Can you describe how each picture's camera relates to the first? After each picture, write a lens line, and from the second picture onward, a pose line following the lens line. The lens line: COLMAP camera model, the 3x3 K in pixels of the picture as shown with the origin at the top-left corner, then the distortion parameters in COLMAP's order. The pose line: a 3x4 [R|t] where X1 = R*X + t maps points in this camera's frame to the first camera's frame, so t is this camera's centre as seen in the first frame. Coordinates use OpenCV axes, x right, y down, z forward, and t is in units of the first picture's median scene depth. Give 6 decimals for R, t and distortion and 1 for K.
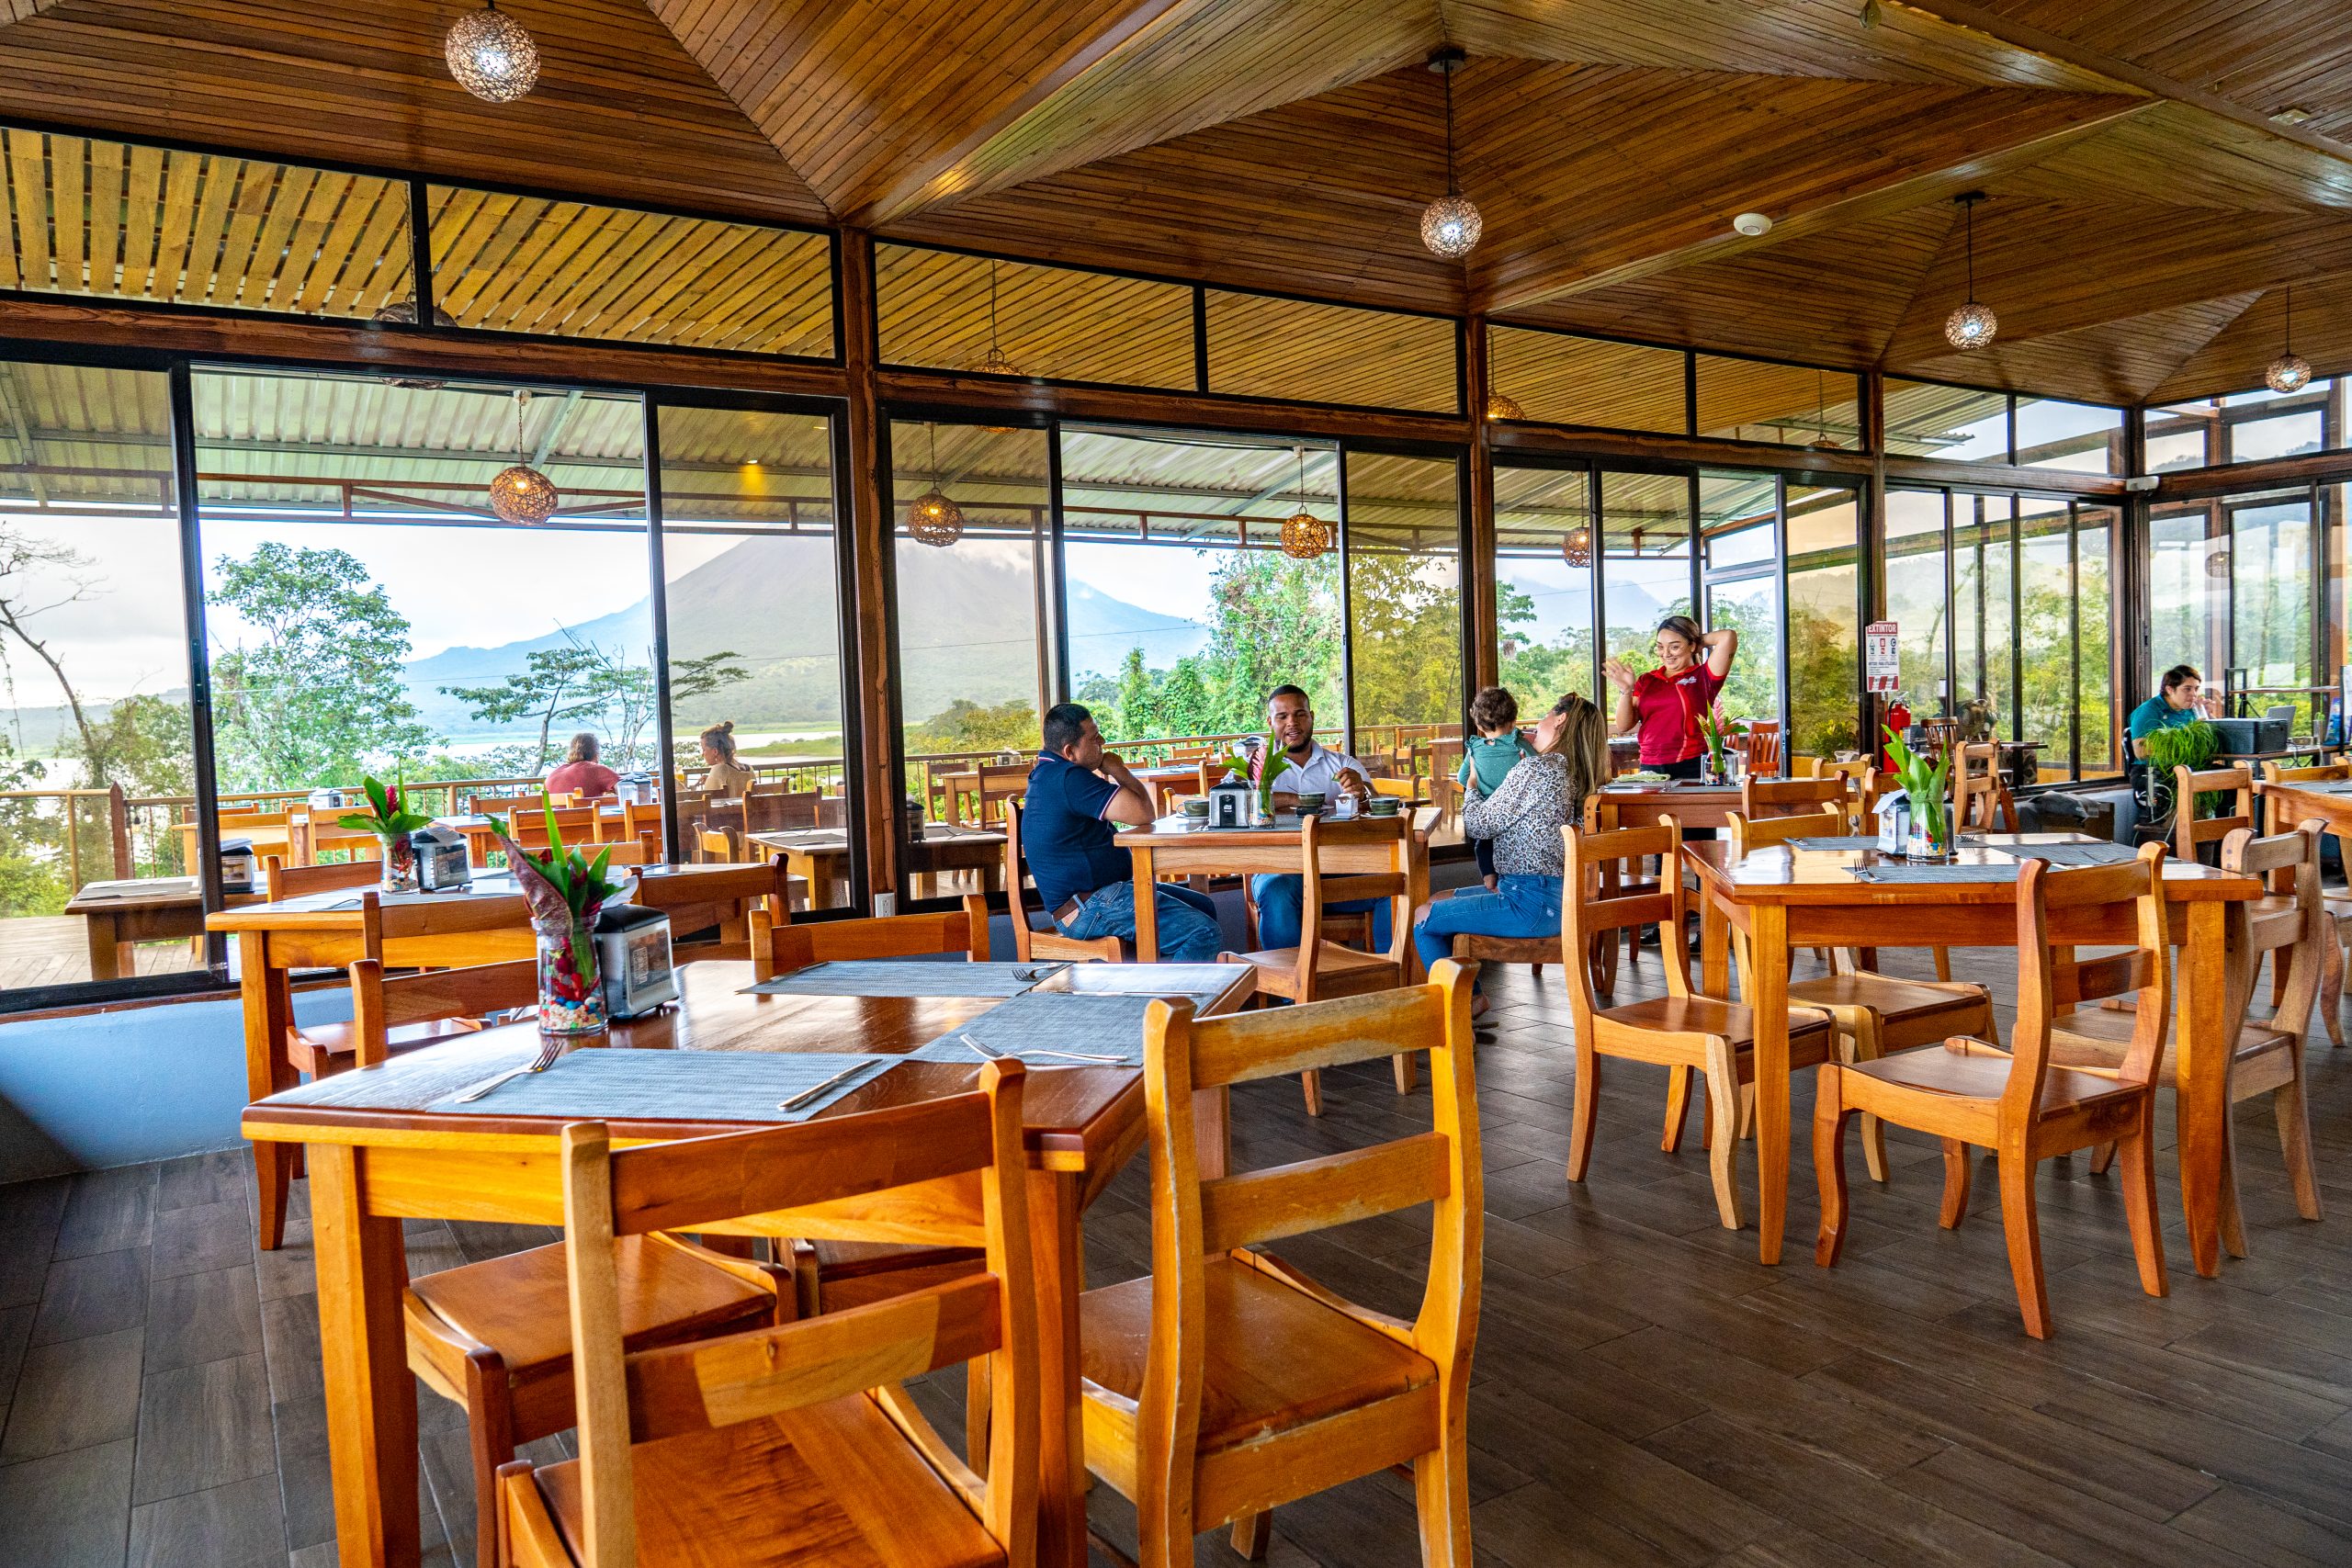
lens RADIAL K [[1598.8, 0, 1187.4], [0, 1598.8, 771.7], [0, 0, 1]] dist [-0.009520, 0.006211]
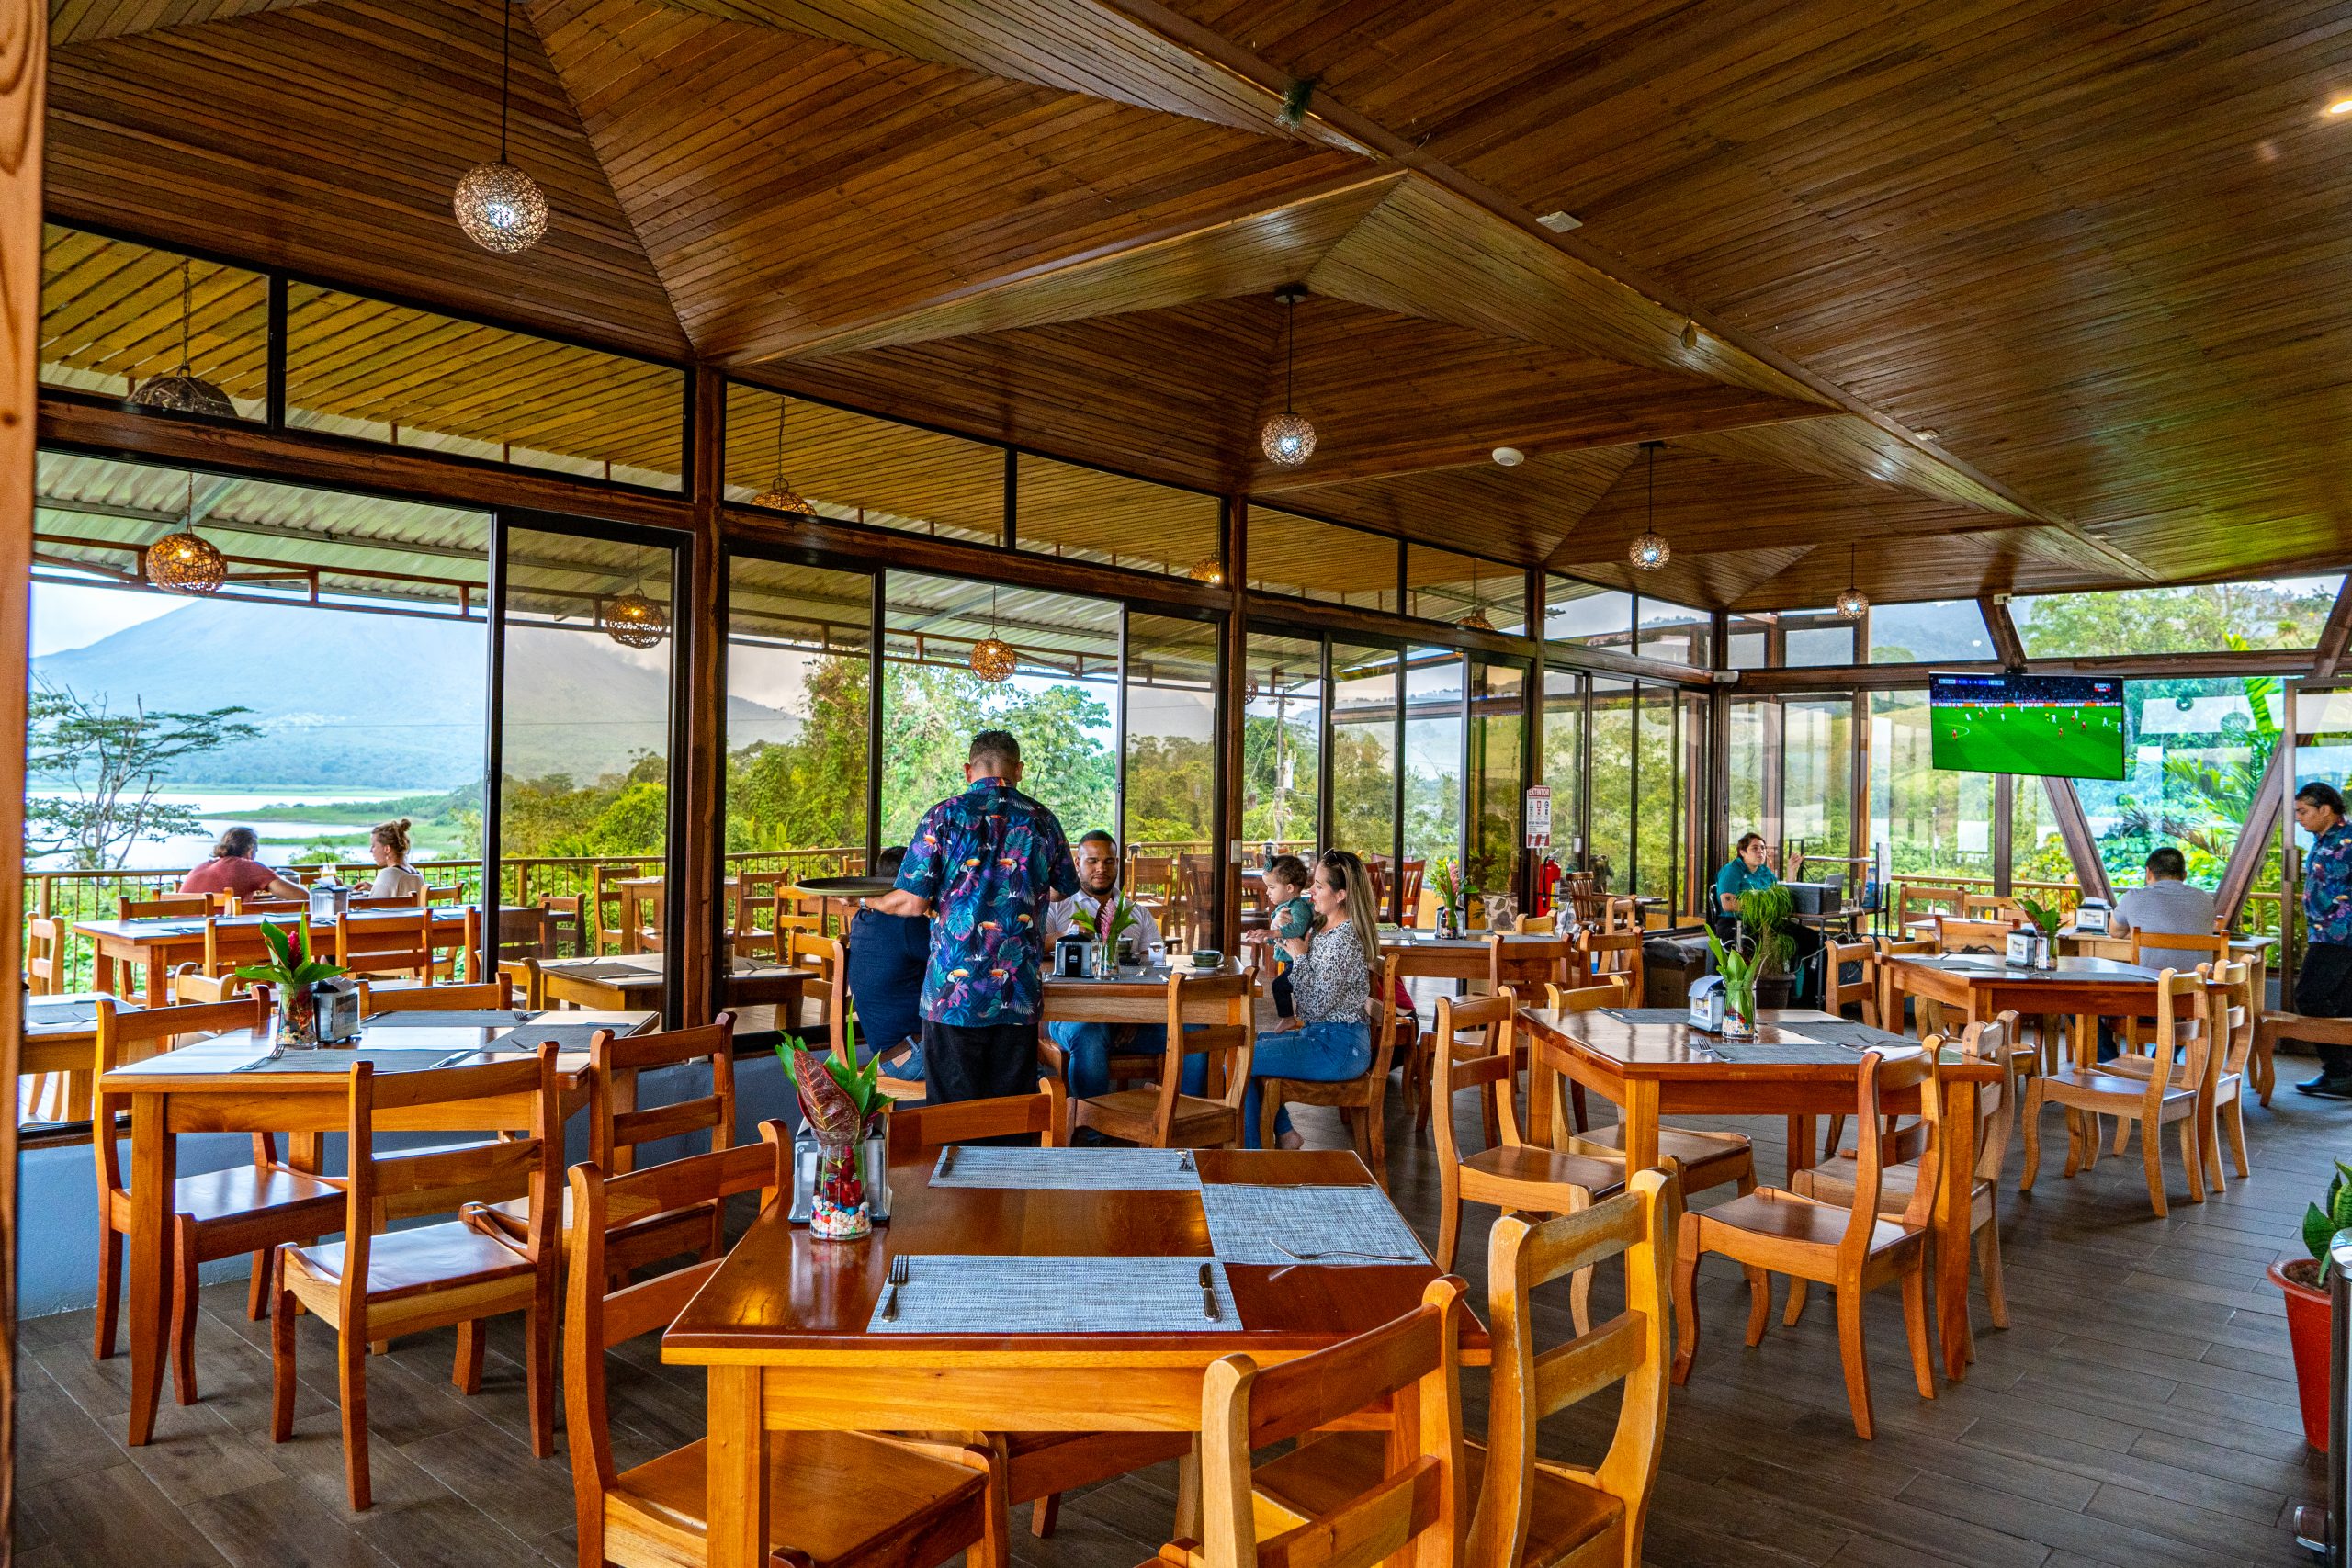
lens RADIAL K [[1598.8, 0, 1187.4], [0, 1598.8, 771.7], [0, 0, 1]] dist [-0.009520, 0.006211]
pose [[0.960158, 0.056330, 0.273723, -0.179905], [-0.040435, 0.997171, -0.063371, -0.033249], [-0.276518, 0.049778, 0.959719, -0.038890]]
